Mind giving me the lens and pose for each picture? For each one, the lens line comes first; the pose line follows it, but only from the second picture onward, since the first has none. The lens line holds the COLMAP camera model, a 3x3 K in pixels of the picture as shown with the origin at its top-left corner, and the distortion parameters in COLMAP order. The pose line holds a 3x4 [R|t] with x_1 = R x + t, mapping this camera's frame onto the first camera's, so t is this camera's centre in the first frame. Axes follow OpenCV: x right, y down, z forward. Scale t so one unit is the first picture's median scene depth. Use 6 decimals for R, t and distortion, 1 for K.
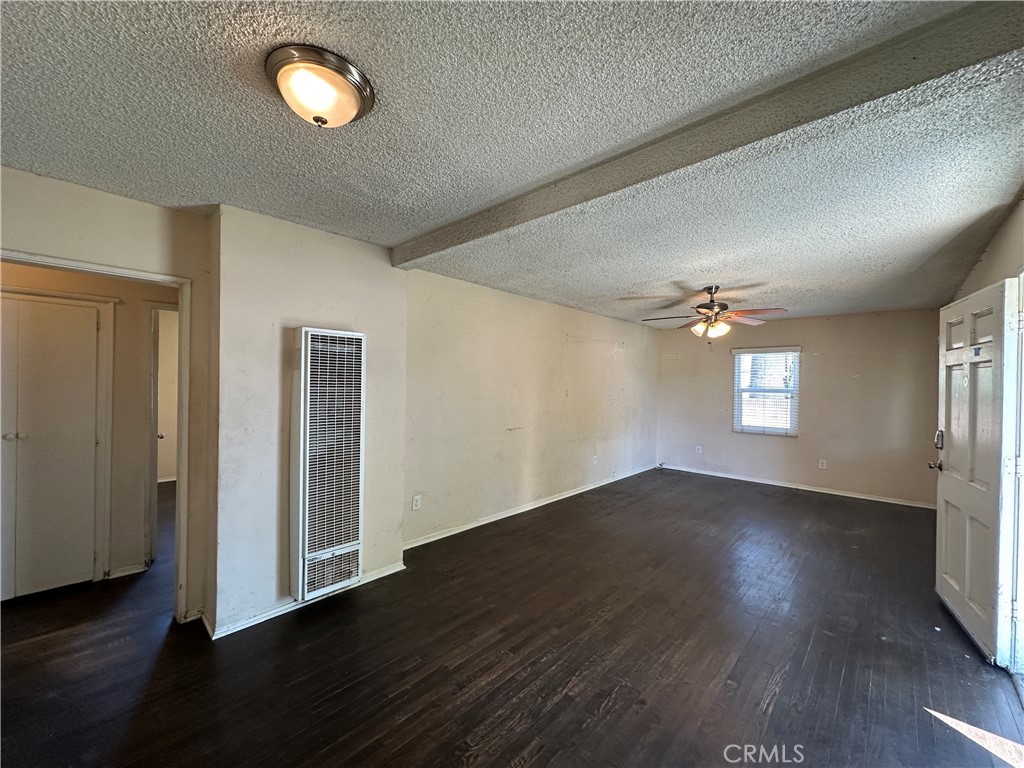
lens RADIAL K [[406.7, 0, 510.9], [0, 406.7, 384.9], [0, 0, 1]] dist [-0.004088, 0.000641]
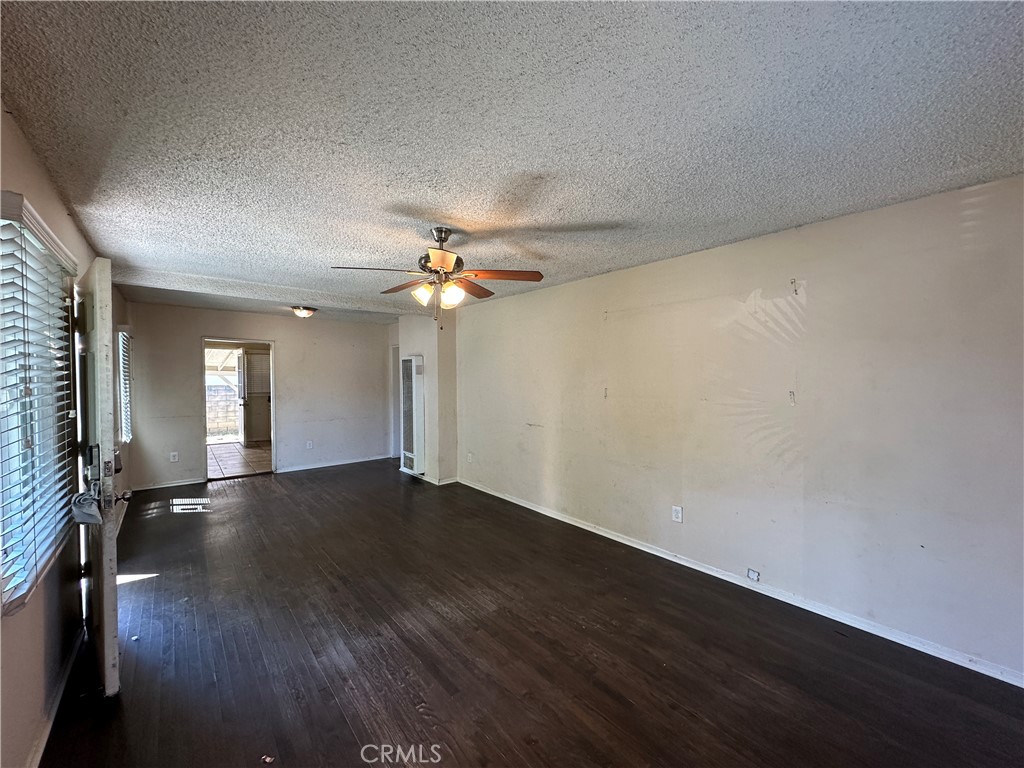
lens RADIAL K [[406.7, 0, 510.9], [0, 406.7, 384.9], [0, 0, 1]] dist [-0.004088, 0.000641]
pose [[-0.117706, 0.005031, -0.993036, 1.728224], [-0.007224, 0.999956, 0.005922, 0.006021], [0.993022, 0.007871, -0.117664, 1.814818]]
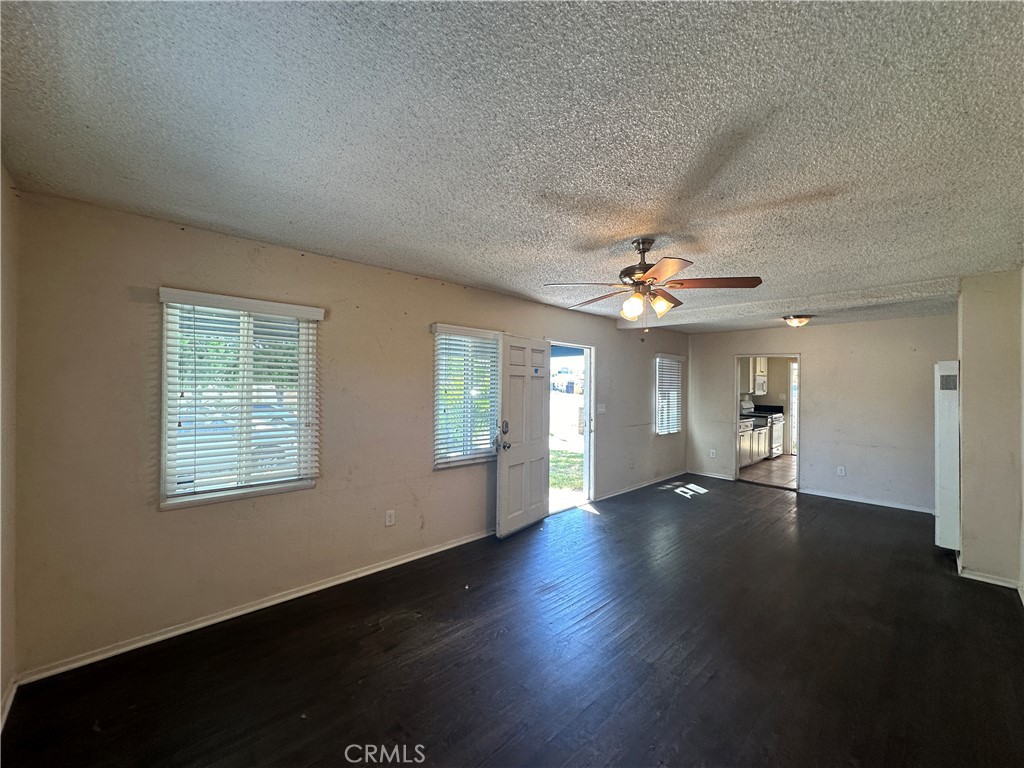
lens RADIAL K [[406.7, 0, 510.9], [0, 406.7, 384.9], [0, 0, 1]] dist [-0.004088, 0.000641]
pose [[-0.997730, -0.028607, 0.060965, 1.011435], [-0.028361, 0.999586, 0.004902, -0.014600], [-0.061080, 0.003162, -0.998128, 2.519744]]
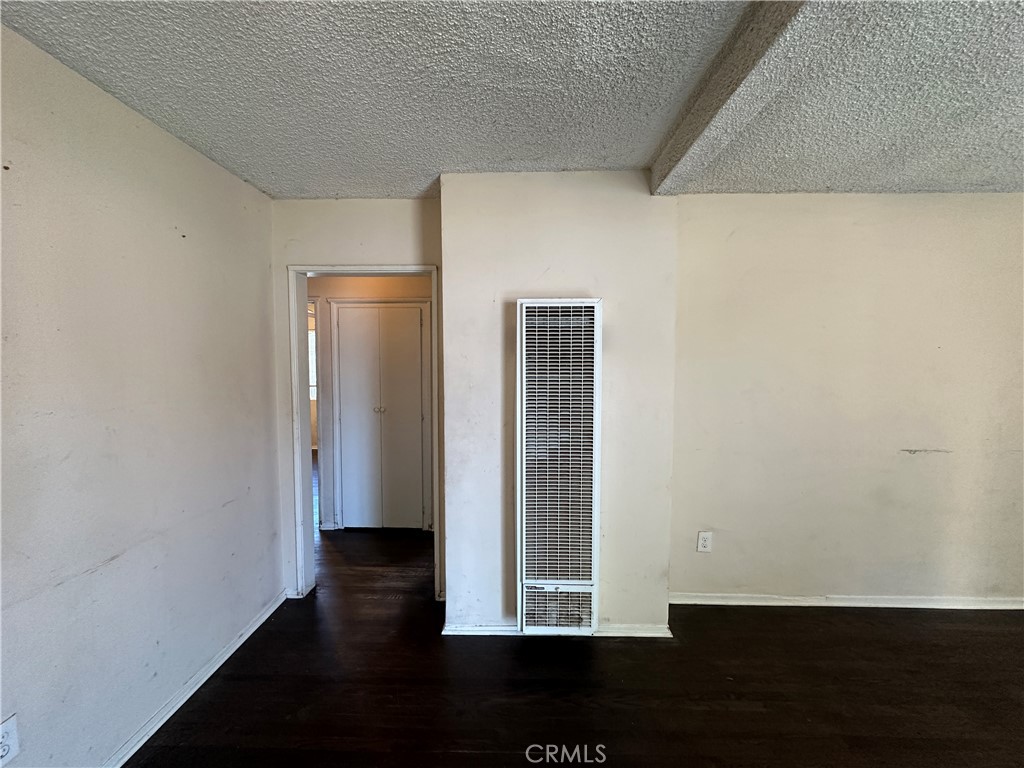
lens RADIAL K [[406.7, 0, 510.9], [0, 406.7, 384.9], [0, 0, 1]] dist [-0.004088, 0.000641]
pose [[0.663363, 0.022883, -0.747948, 0.076115], [0.007882, 0.999263, 0.037562, -0.003323], [0.748256, -0.030813, 0.662694, 0.425696]]
